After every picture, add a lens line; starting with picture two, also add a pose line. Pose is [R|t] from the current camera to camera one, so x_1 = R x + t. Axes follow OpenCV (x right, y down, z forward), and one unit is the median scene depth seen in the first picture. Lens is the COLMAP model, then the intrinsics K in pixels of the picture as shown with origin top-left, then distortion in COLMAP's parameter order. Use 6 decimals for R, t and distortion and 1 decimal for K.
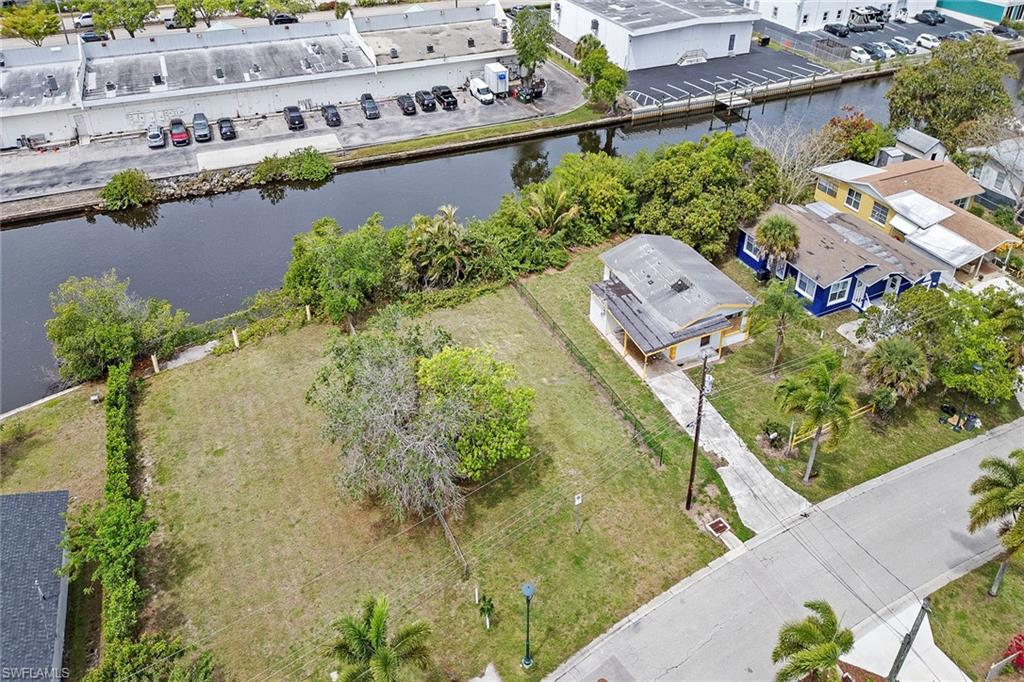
lens RADIAL K [[724.9, 0, 504.6], [0, 724.9, 247.9], [0, 0, 1]] dist [0.107466, -0.132926]
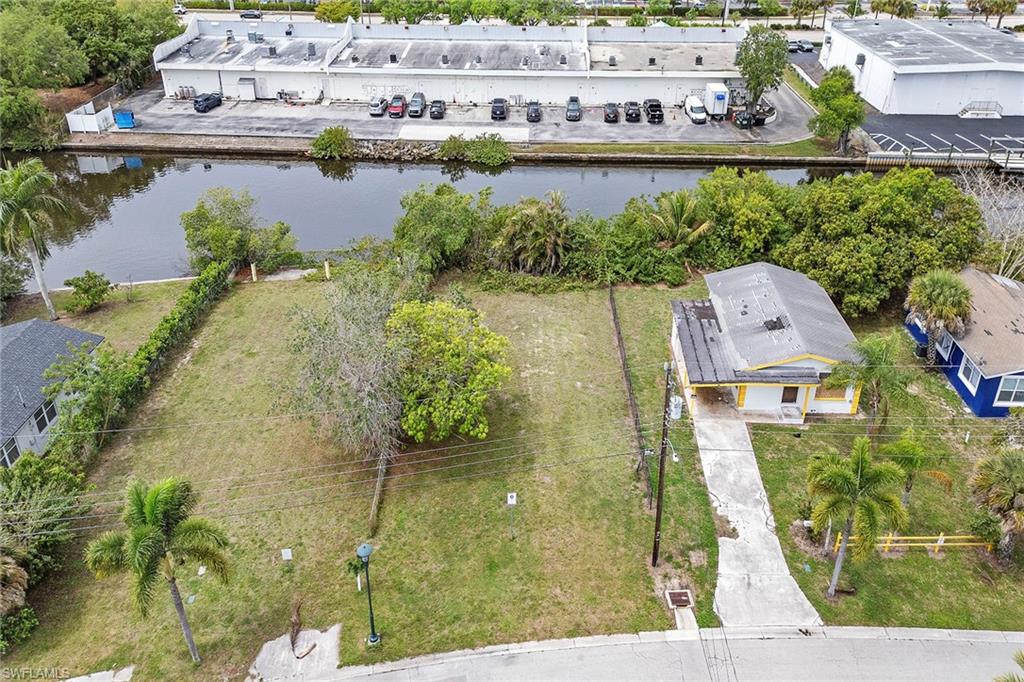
lens RADIAL K [[734.4, 0, 507.7], [0, 734.4, 239.3], [0, 0, 1]] dist [0.036154, -0.007291]
pose [[0.897031, 0.197613, -0.395329, 0.180970], [-0.229224, 0.972785, -0.033860, 0.036616], [0.377879, 0.120993, 0.917915, 0.078240]]
